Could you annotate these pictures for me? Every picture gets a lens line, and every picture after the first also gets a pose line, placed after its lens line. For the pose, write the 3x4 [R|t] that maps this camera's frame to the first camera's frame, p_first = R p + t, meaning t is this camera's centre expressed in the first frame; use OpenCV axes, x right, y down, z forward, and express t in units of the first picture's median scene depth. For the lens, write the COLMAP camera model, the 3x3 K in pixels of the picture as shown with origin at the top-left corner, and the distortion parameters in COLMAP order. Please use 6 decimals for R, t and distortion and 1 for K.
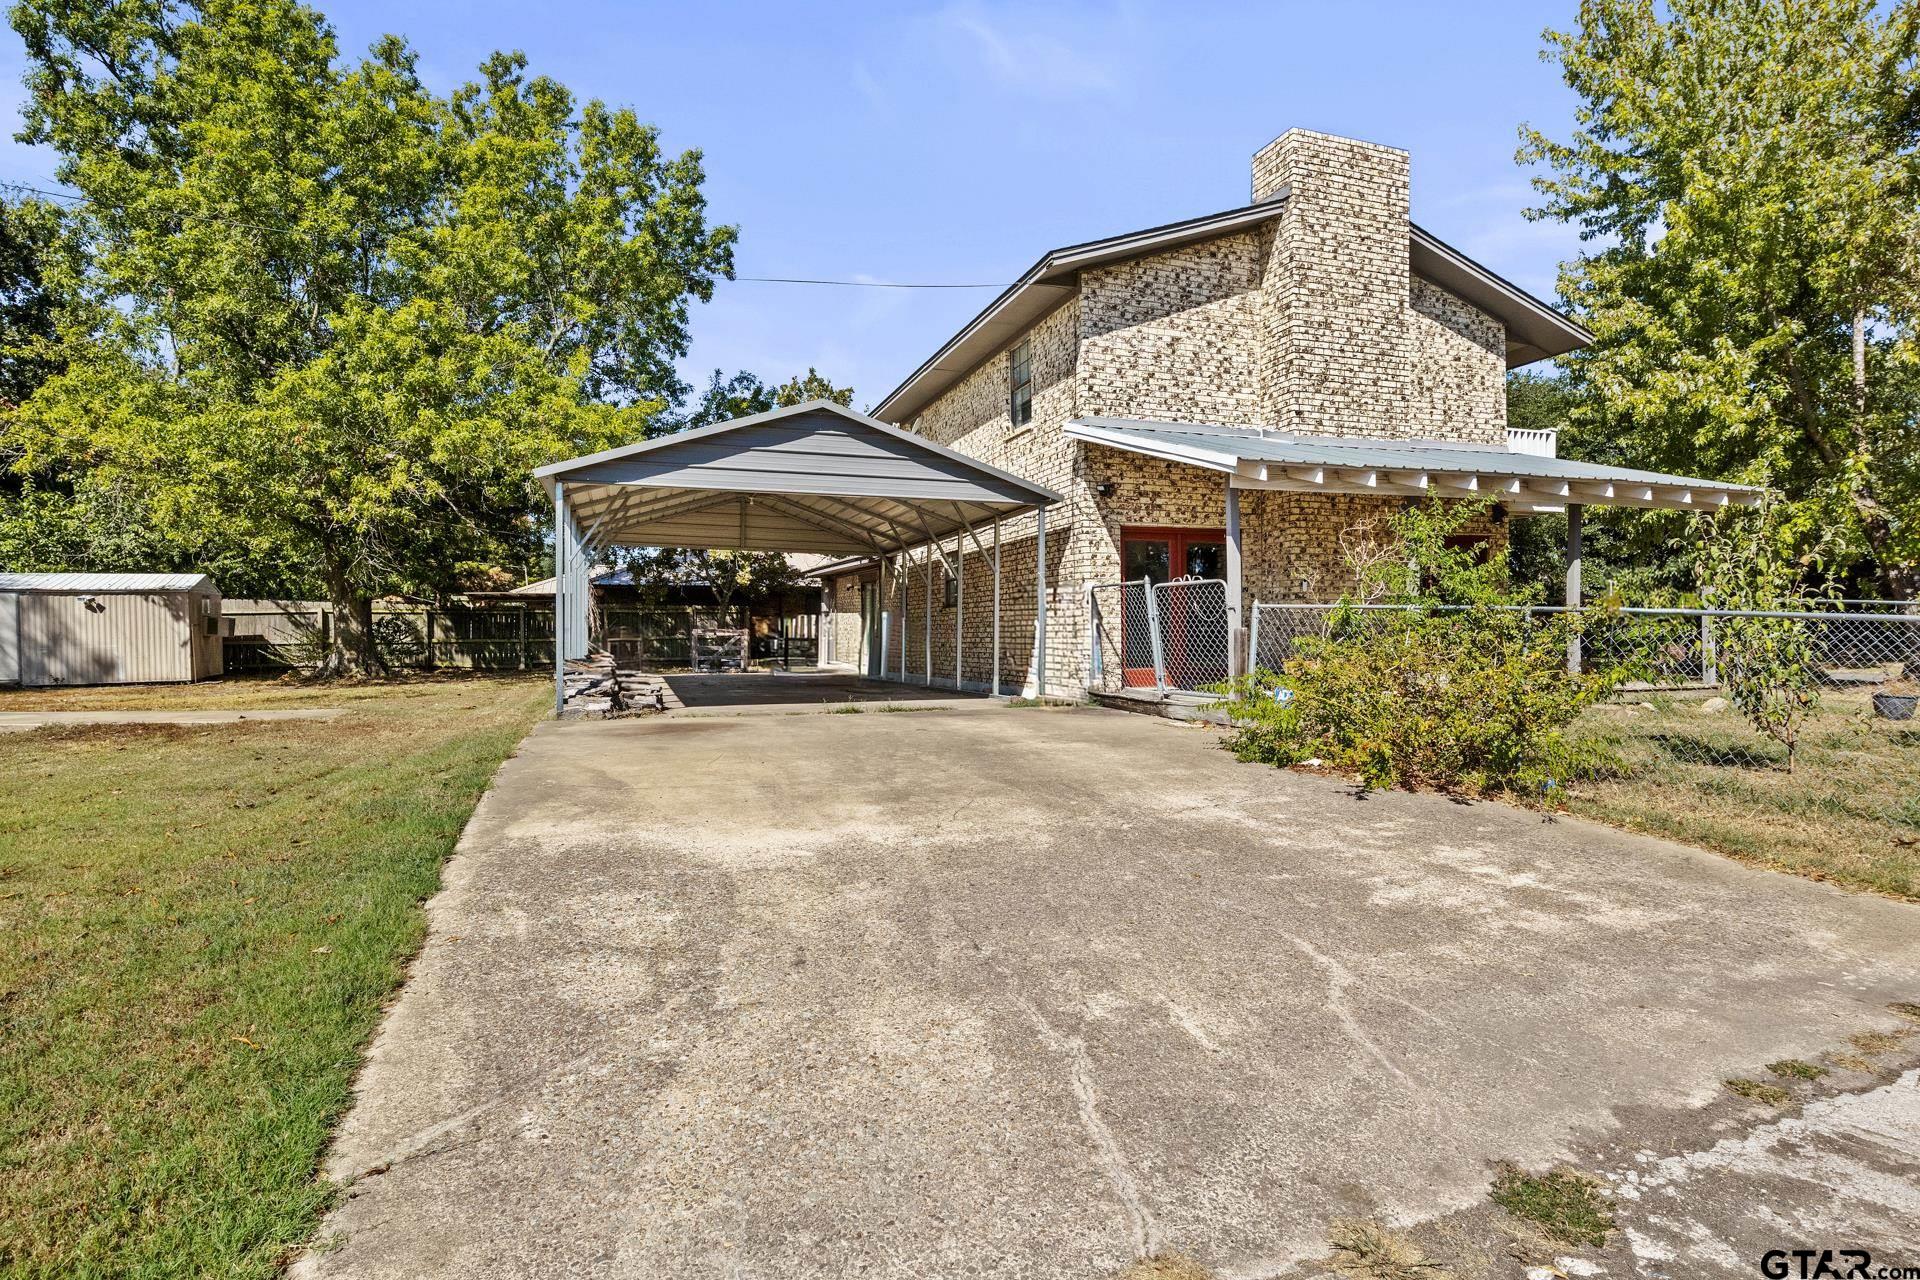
lens RADIAL K [[955.0, 0, 963.5], [0, 955.0, 637.1], [0, 0, 1]] dist [-0.011112, -0.001031]
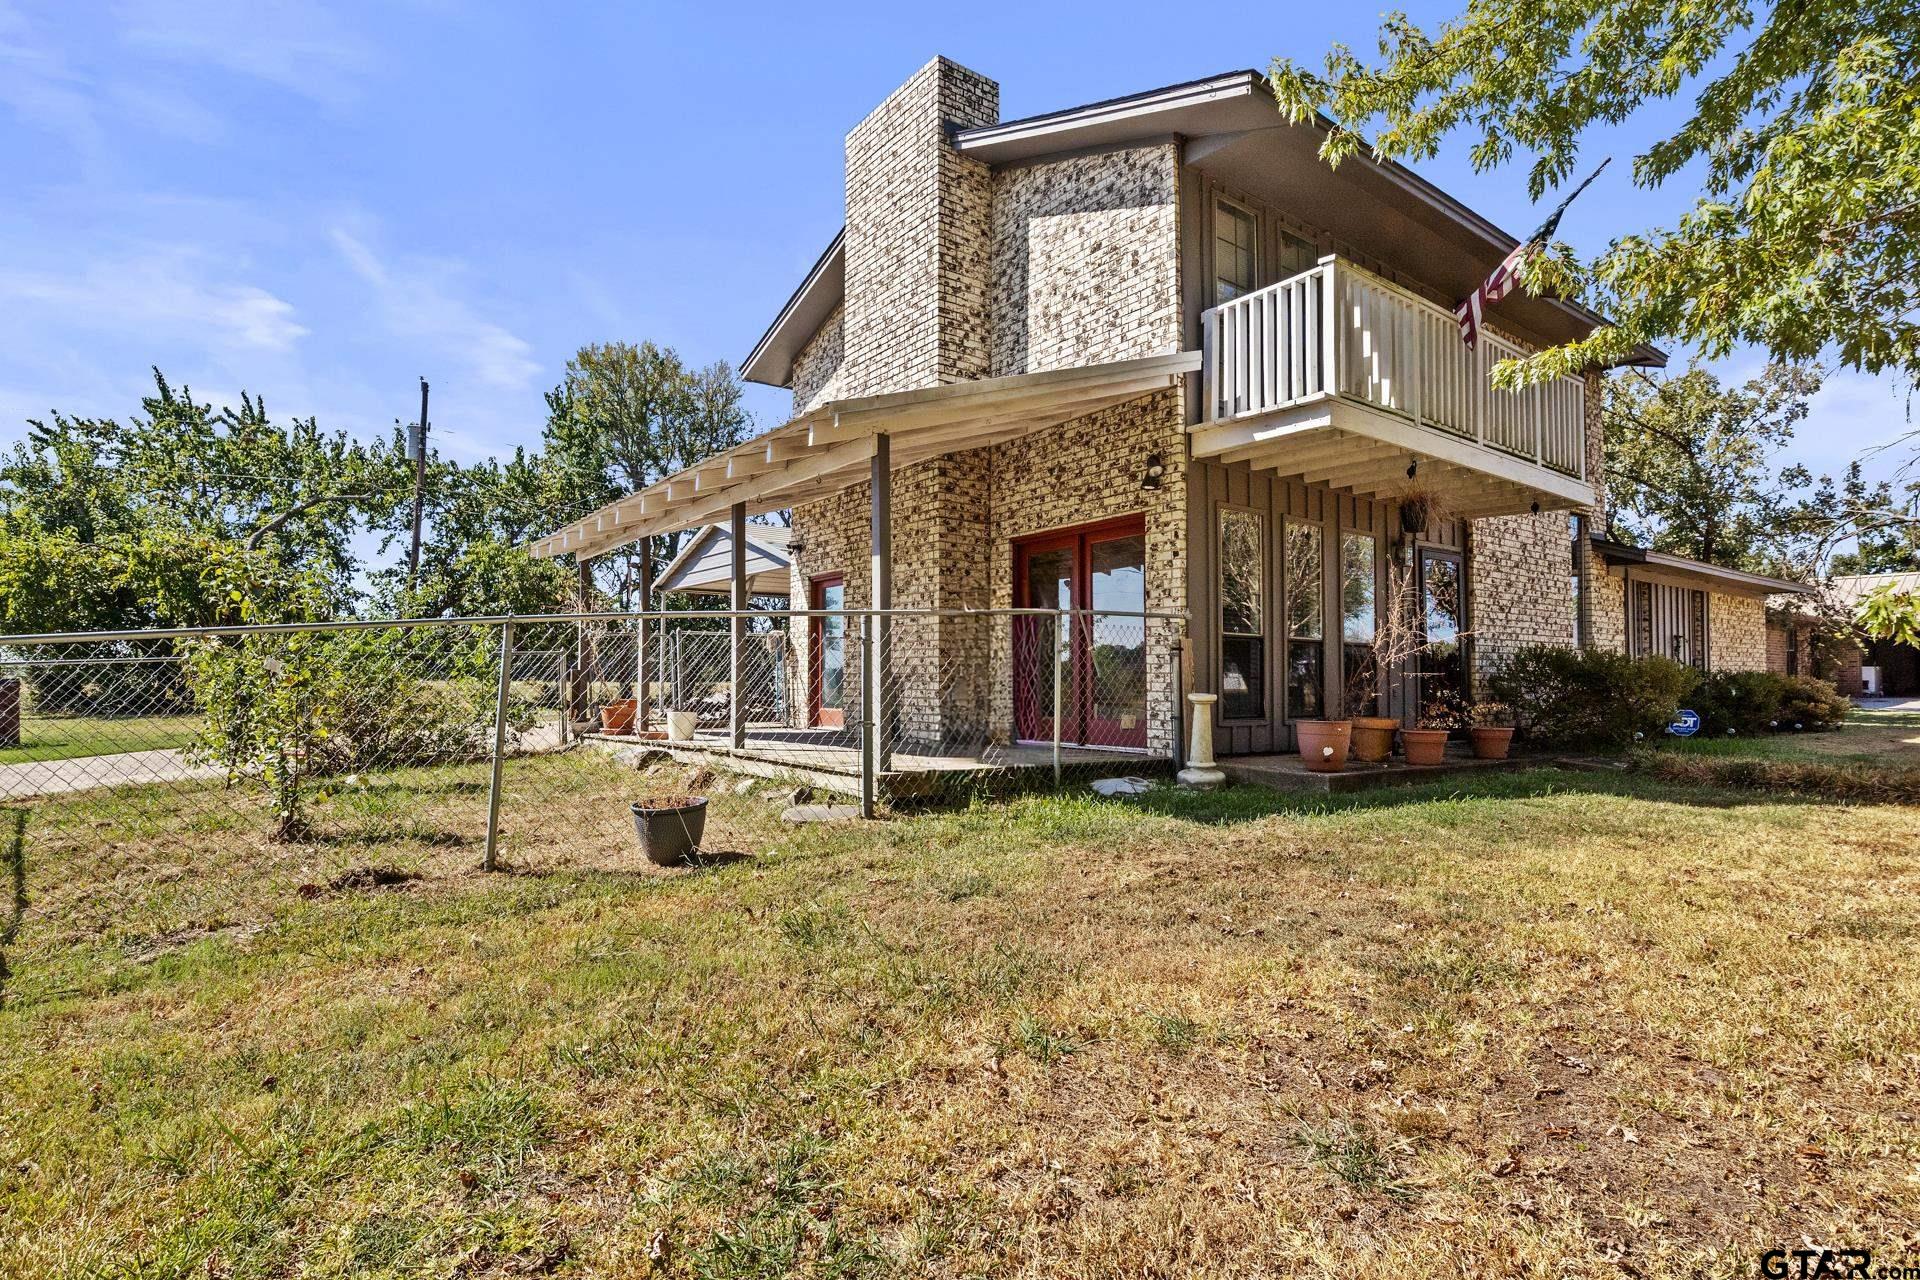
lens RADIAL K [[955.0, 0, 948.3], [0, 955.0, 640.9], [0, 0, 1]] dist [-0.011112, -0.001031]
pose [[0.300001, -0.032842, -0.953373, 1.125647], [-0.008673, 0.999272, -0.037152, -0.003496], [0.953899, 0.019414, 0.299498, 0.739282]]
